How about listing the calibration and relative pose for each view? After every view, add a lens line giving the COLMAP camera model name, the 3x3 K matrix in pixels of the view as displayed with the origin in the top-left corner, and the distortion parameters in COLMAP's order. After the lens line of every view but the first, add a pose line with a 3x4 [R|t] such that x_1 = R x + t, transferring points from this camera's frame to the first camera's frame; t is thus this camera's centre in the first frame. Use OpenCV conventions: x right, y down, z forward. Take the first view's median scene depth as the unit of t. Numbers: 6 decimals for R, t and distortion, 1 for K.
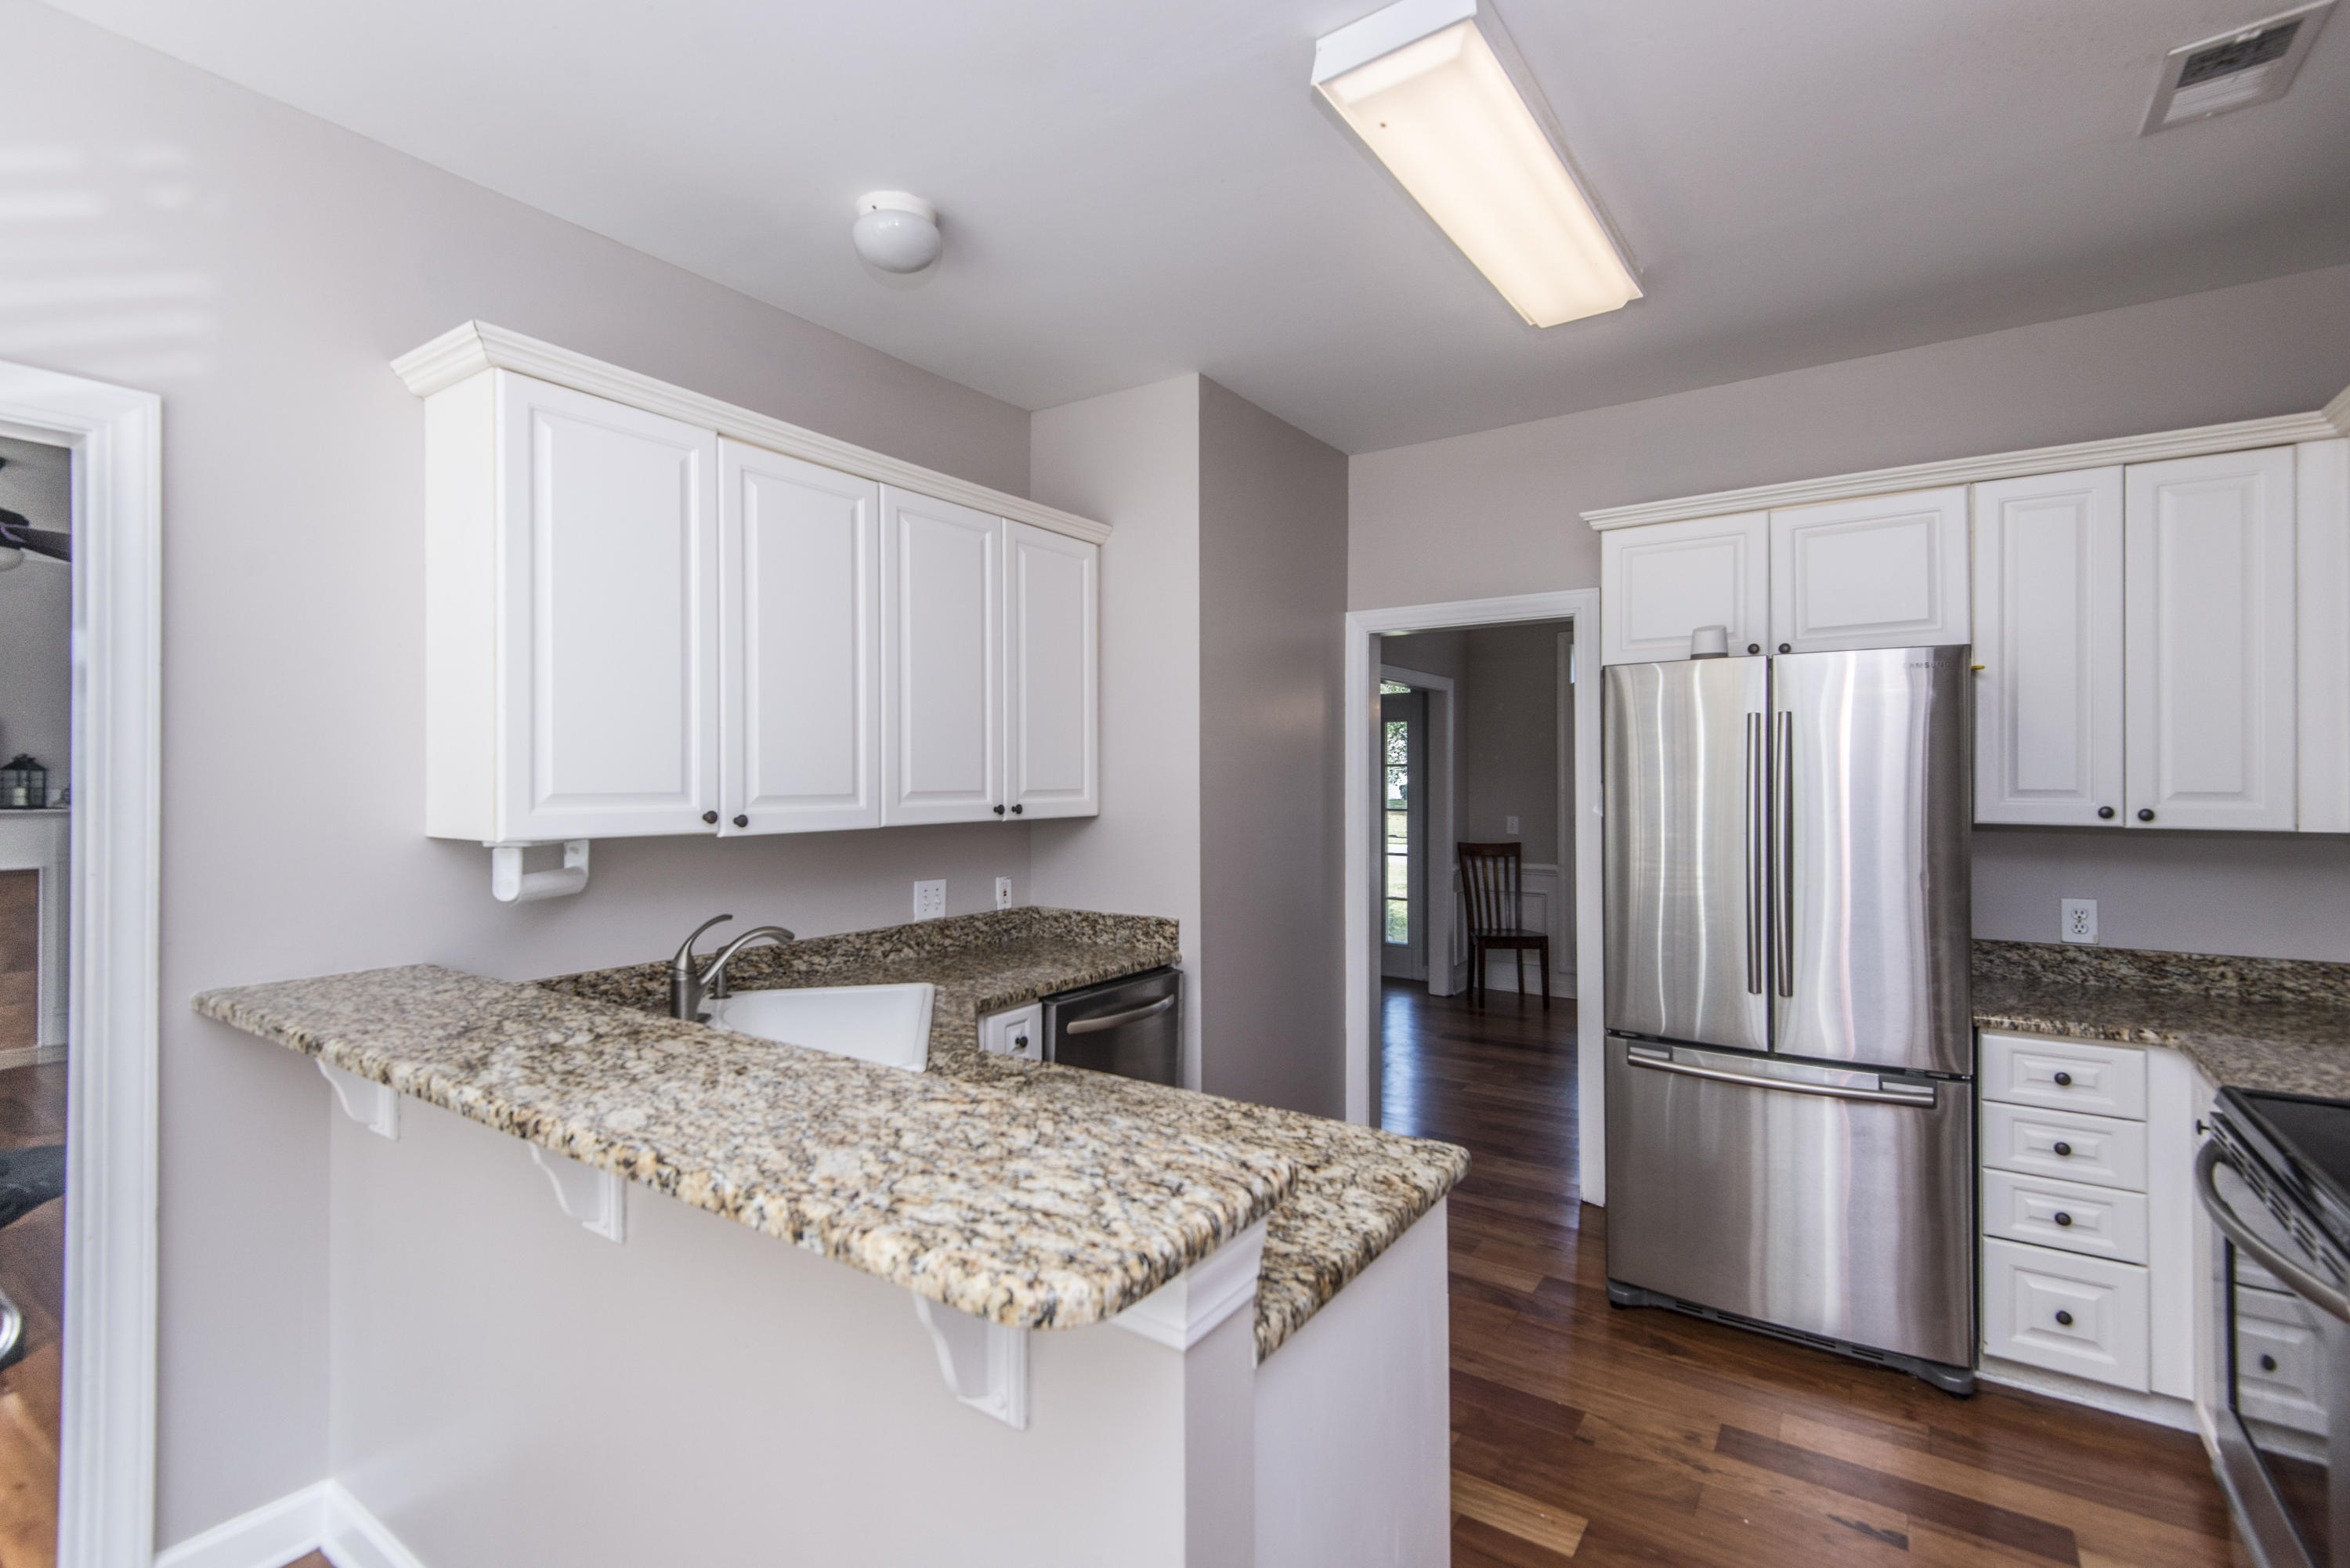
lens RADIAL K [[1067.8, 0, 1165.1], [0, 1067.8, 774.0], [0, 0, 1]] dist [0.030205, -0.014056]
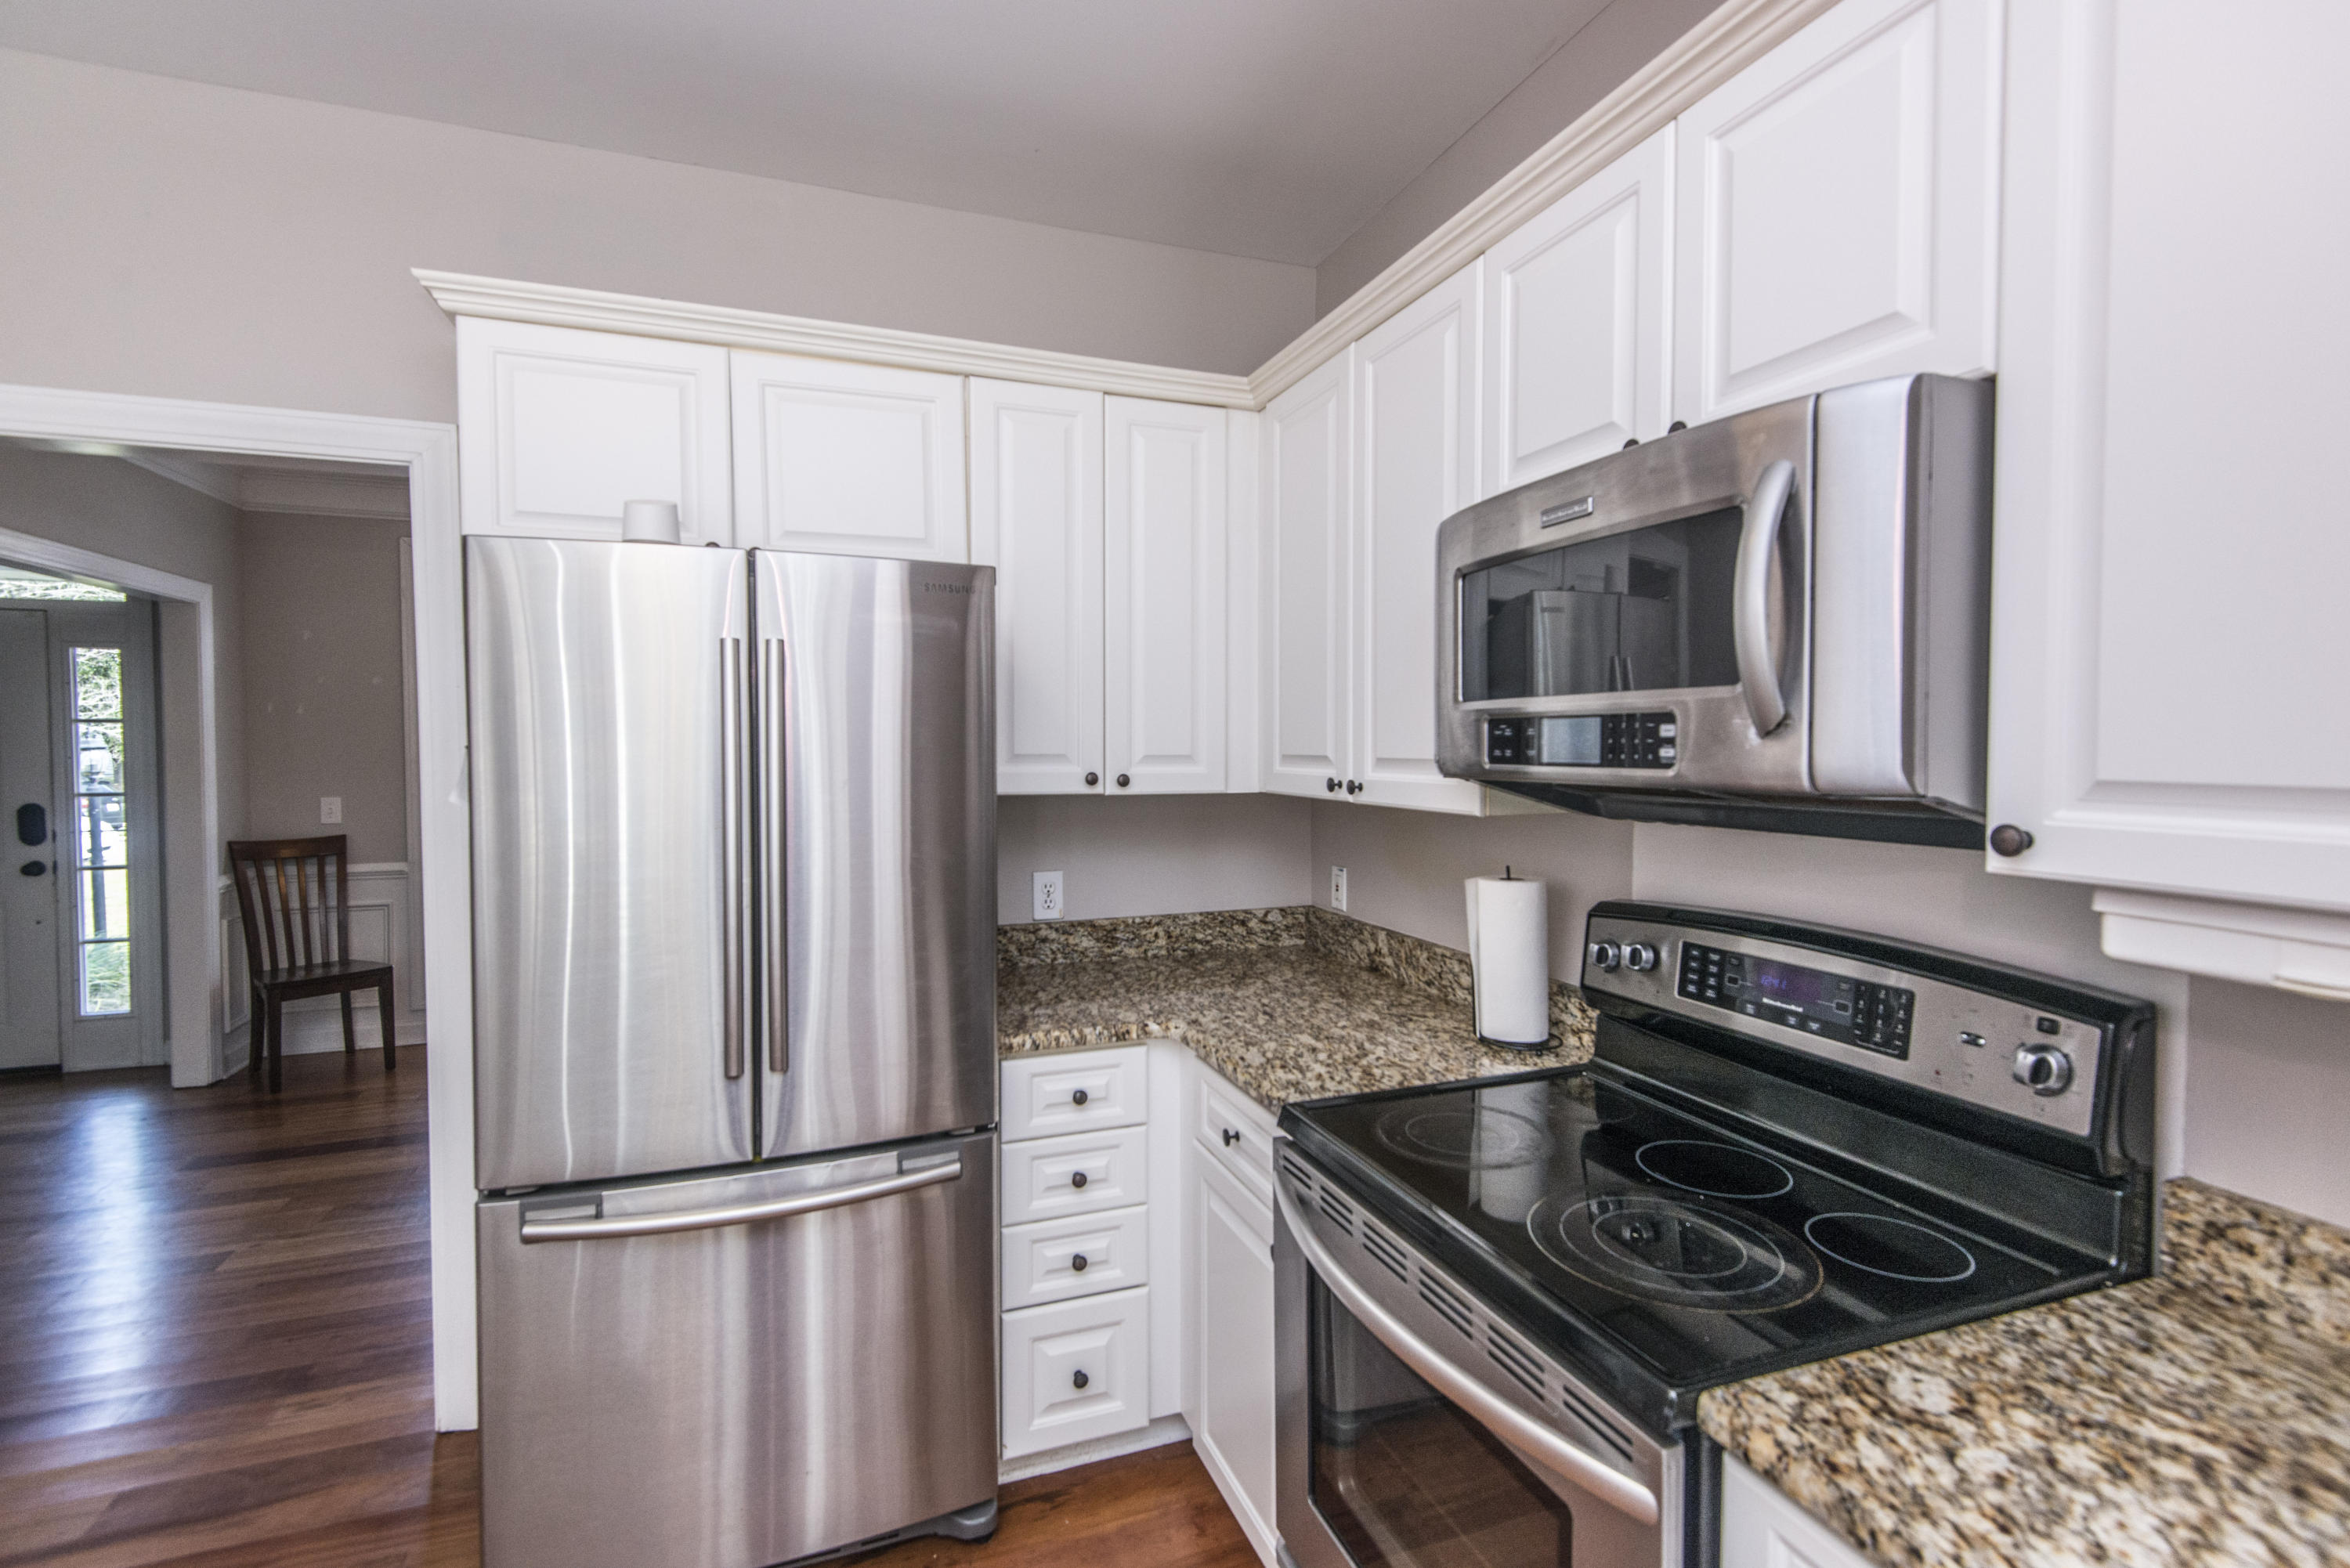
lens RADIAL K [[1067.8, 0, 1190.2], [0, 1067.8, 769.7], [0, 0, 1]] dist [0.030205, -0.014056]
pose [[0.566405, -0.022616, 0.823817, 0.163092], [-0.001132, 0.999601, 0.028220, 0.002767], [-0.824126, -0.016916, 0.566153, 0.383421]]
